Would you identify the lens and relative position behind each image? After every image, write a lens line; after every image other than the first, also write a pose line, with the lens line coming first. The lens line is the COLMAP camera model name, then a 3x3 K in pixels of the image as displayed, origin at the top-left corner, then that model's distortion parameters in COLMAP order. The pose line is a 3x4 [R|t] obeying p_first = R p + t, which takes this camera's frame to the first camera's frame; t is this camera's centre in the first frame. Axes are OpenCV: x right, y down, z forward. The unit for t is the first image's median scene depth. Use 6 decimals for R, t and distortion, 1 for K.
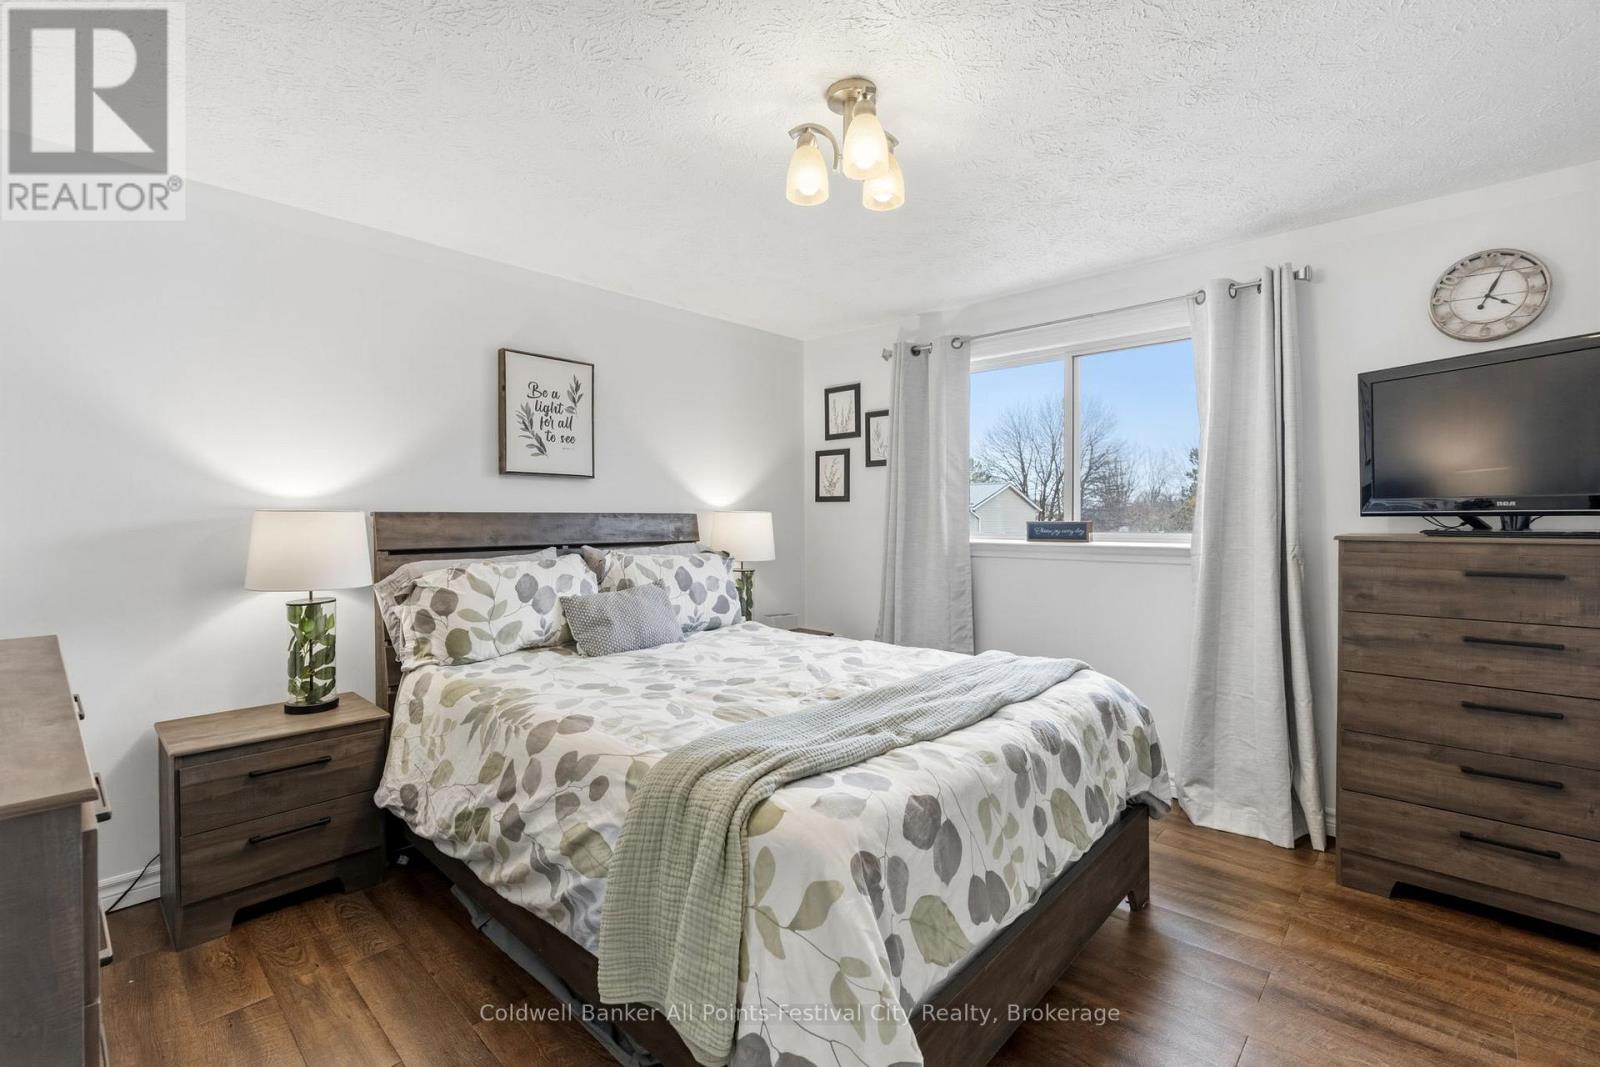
lens RADIAL K [[717.0, 0, 788.6], [0, 717.0, 527.5], [0, 0, 1]] dist [-0.011580, 0.009730]
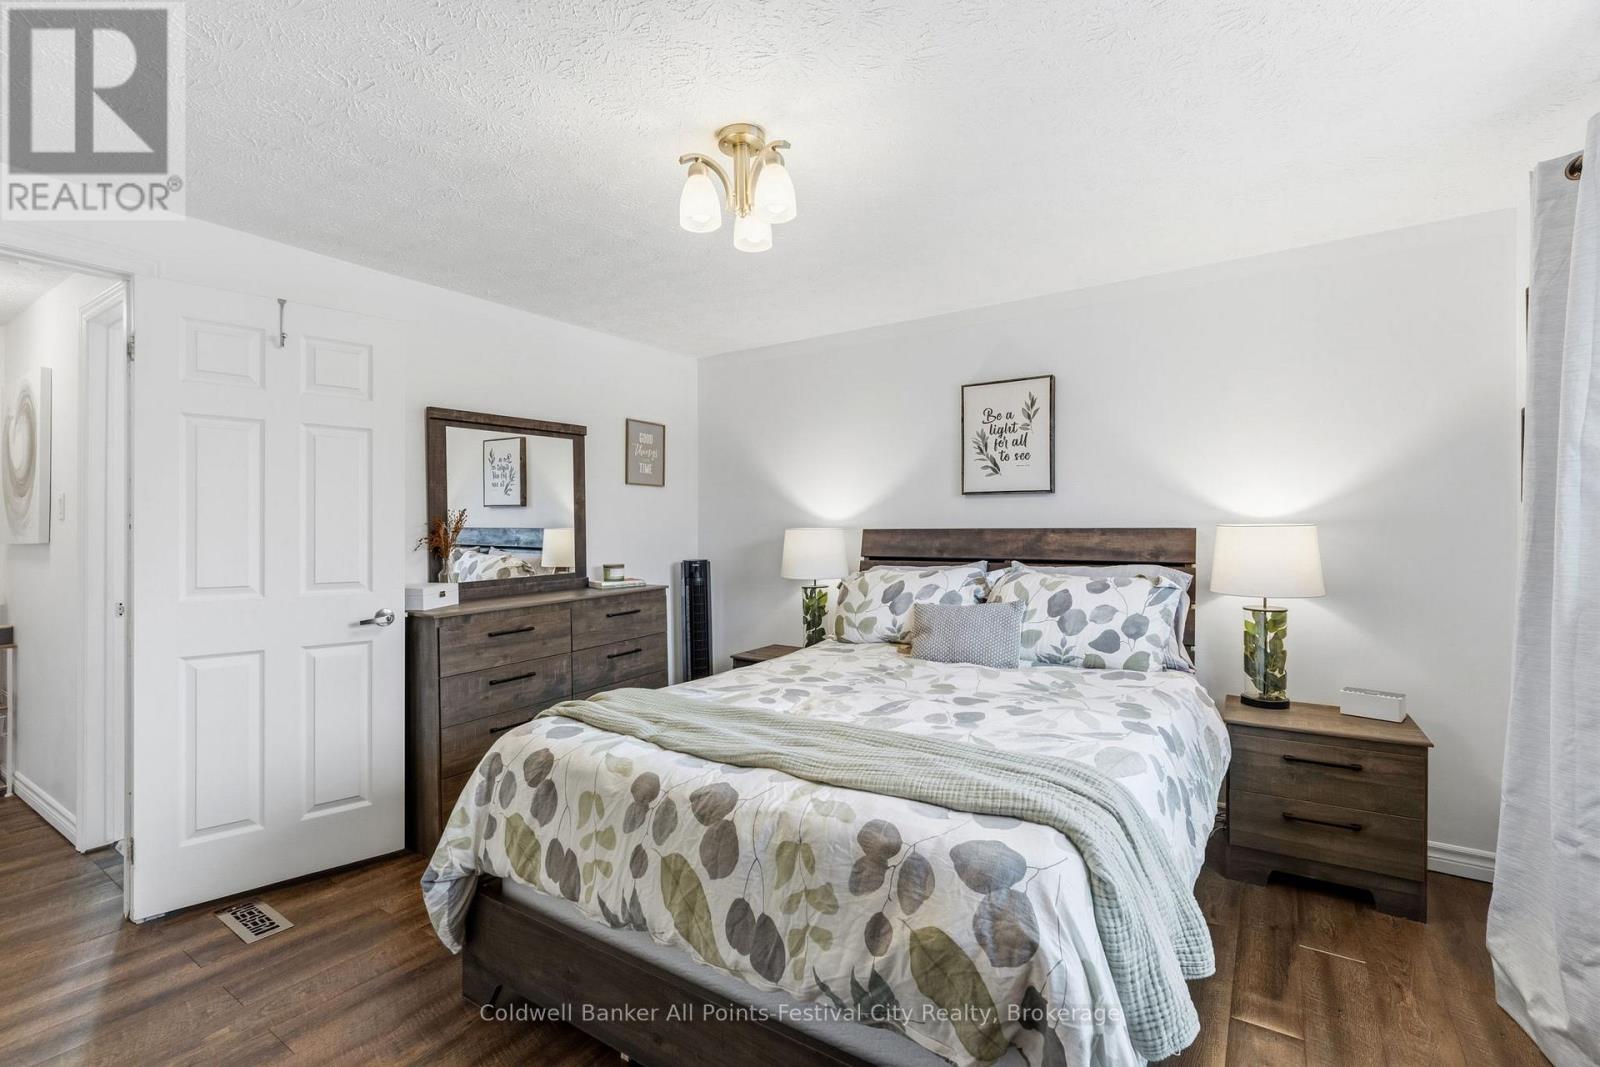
lens RADIAL K [[717.0, 0, 788.6], [0, 717.0, 527.5], [0, 0, 1]] dist [-0.011580, 0.009730]
pose [[0.155116, -0.001814, -0.987895, 0.673122], [-0.010577, 0.999938, -0.003497, -0.015184], [0.987840, 0.010991, 0.155087, 0.534802]]
